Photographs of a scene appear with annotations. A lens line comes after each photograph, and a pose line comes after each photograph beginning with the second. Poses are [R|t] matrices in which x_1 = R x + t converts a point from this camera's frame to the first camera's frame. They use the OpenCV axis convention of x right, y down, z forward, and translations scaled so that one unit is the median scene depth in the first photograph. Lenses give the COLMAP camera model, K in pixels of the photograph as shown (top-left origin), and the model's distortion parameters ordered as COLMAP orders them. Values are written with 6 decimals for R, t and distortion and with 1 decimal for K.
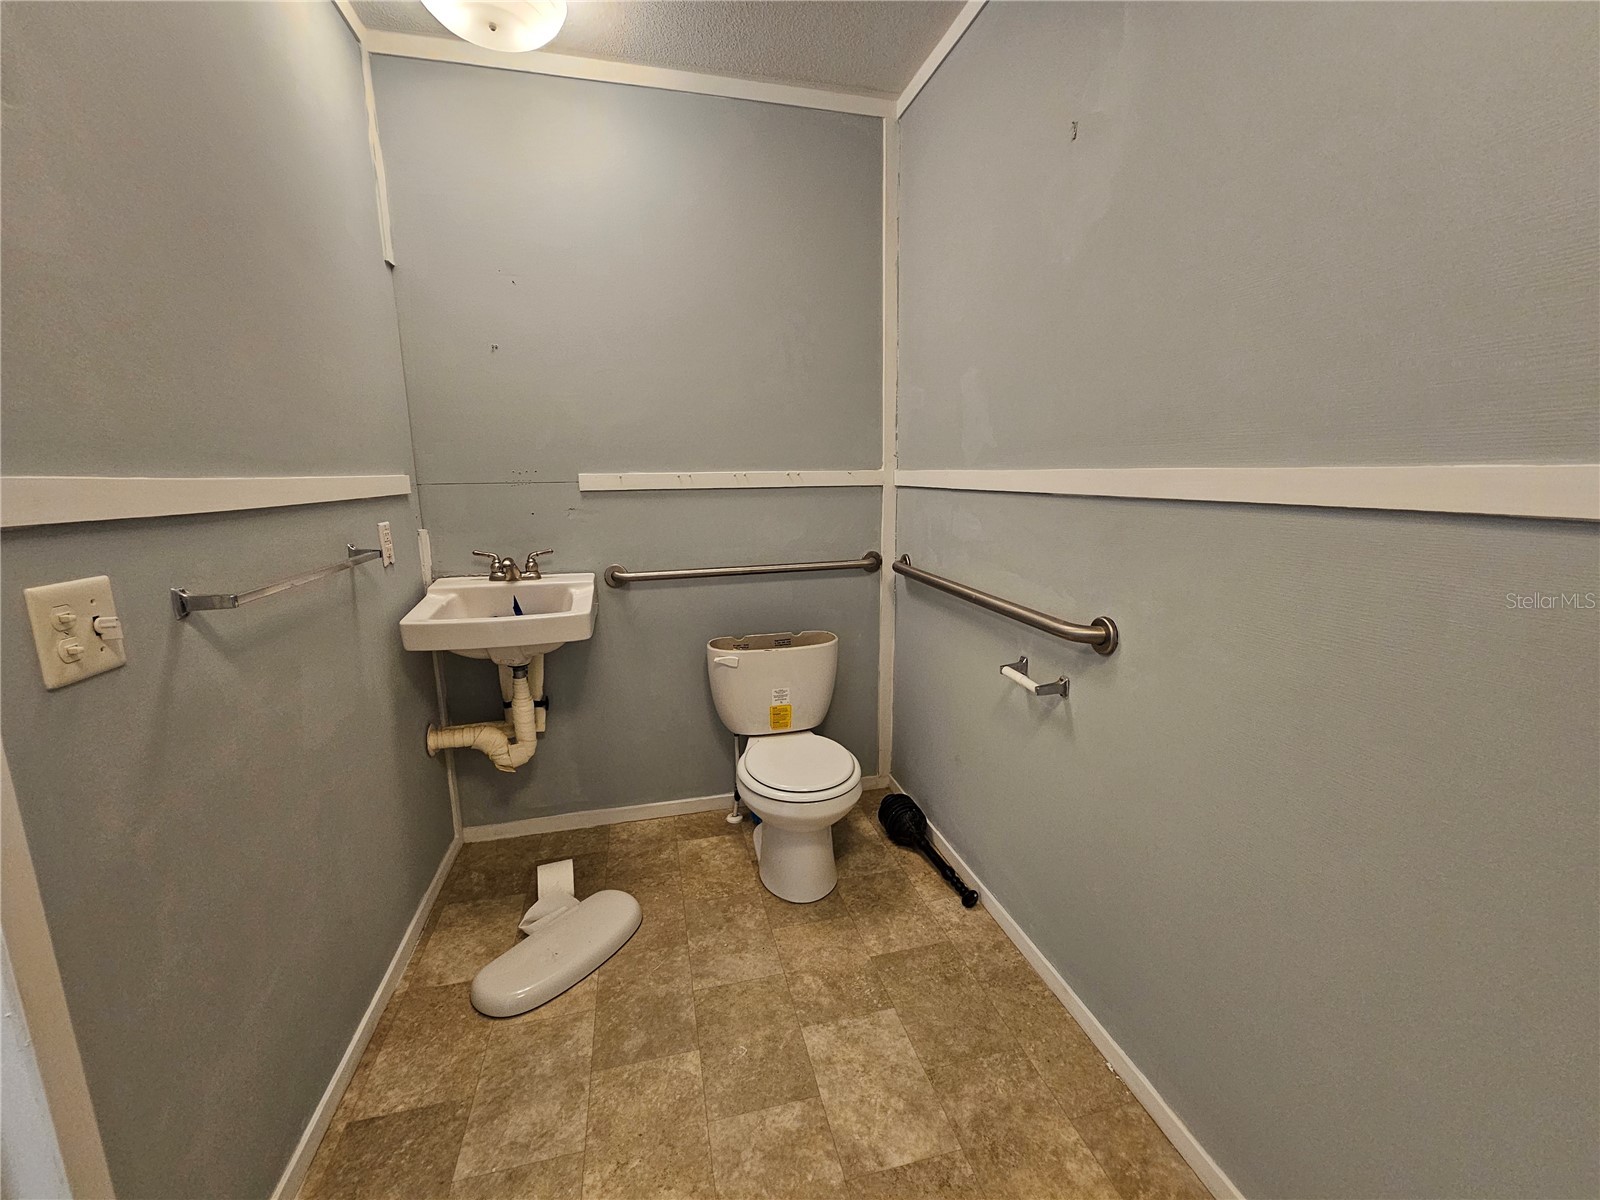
lens RADIAL K [[655.8, 0, 802.9], [0, 655.8, 595.3], [0, 0, 1]] dist [-0.000945, -0.000090]
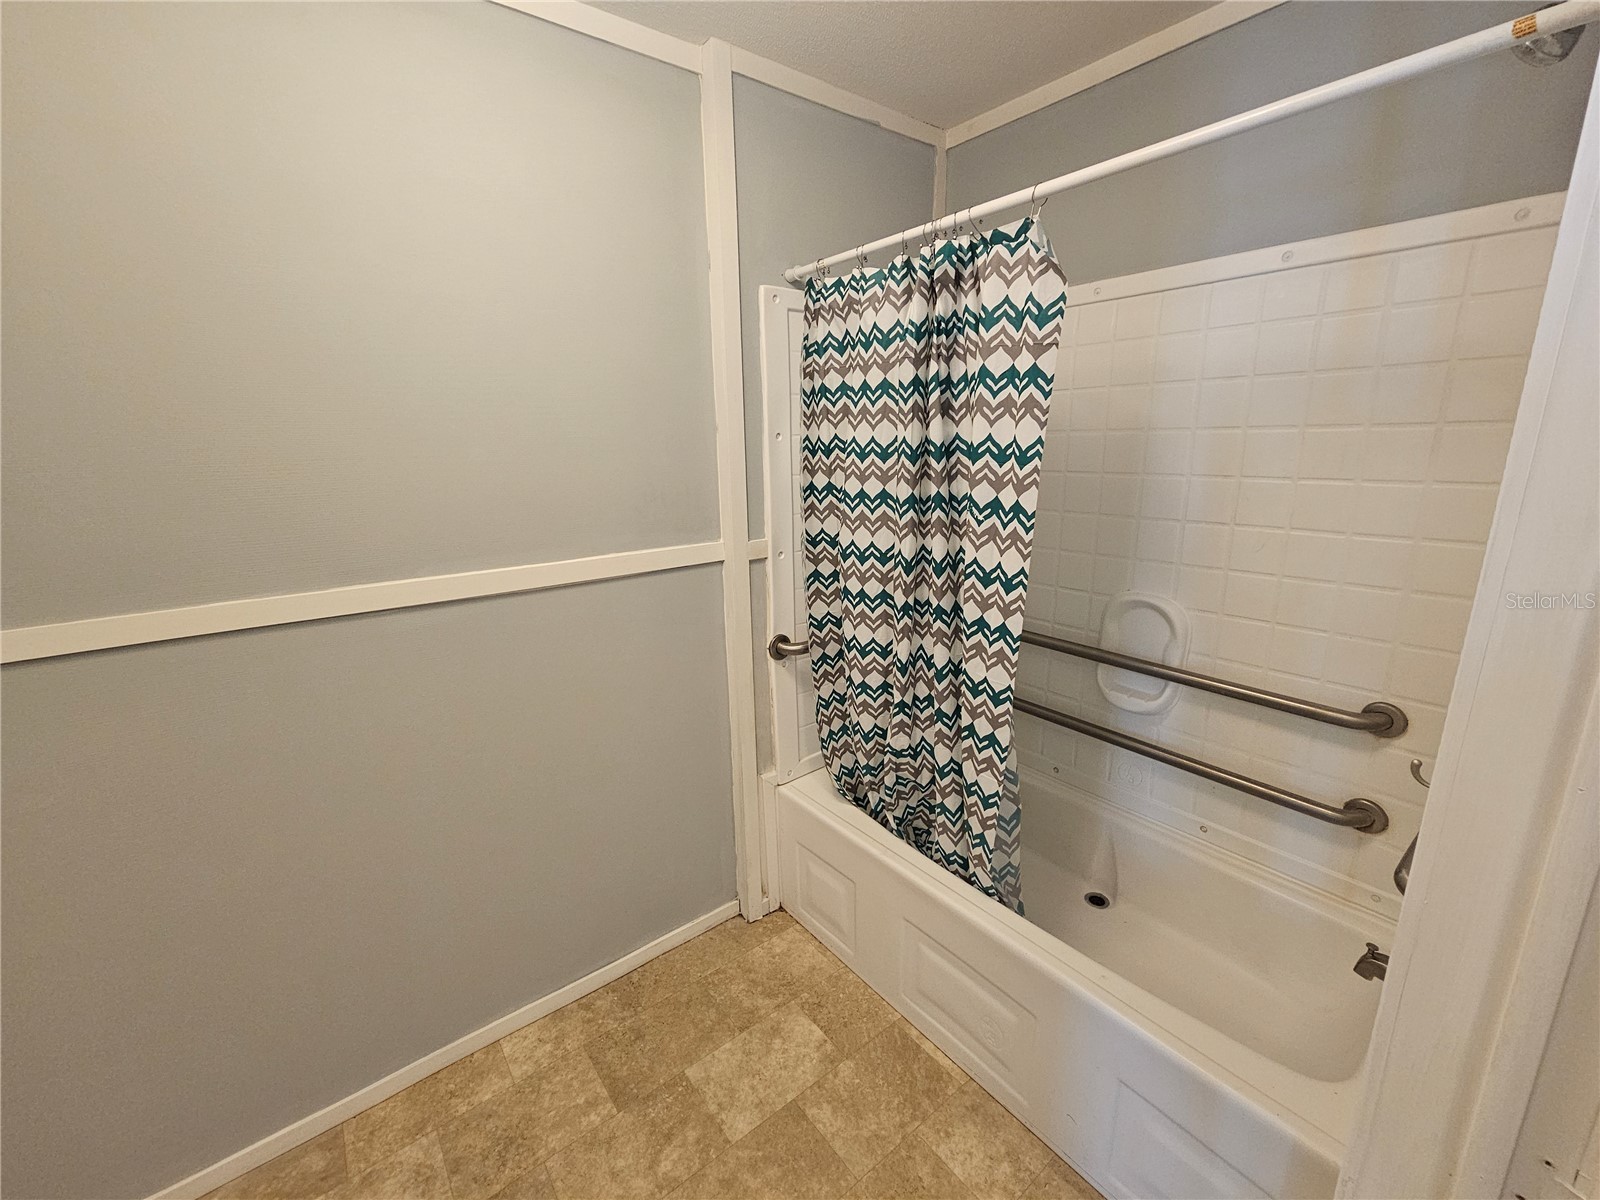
lens RADIAL K [[655.8, 0, 802.7], [0, 655.8, 599.4], [0, 0, 1]] dist [-0.000945, -0.000090]
pose [[-0.395029, -0.203921, 0.895750, -0.848343], [0.203459, 0.931419, 0.301768, -0.415870], [-0.895855, 0.301456, -0.326448, 1.105282]]
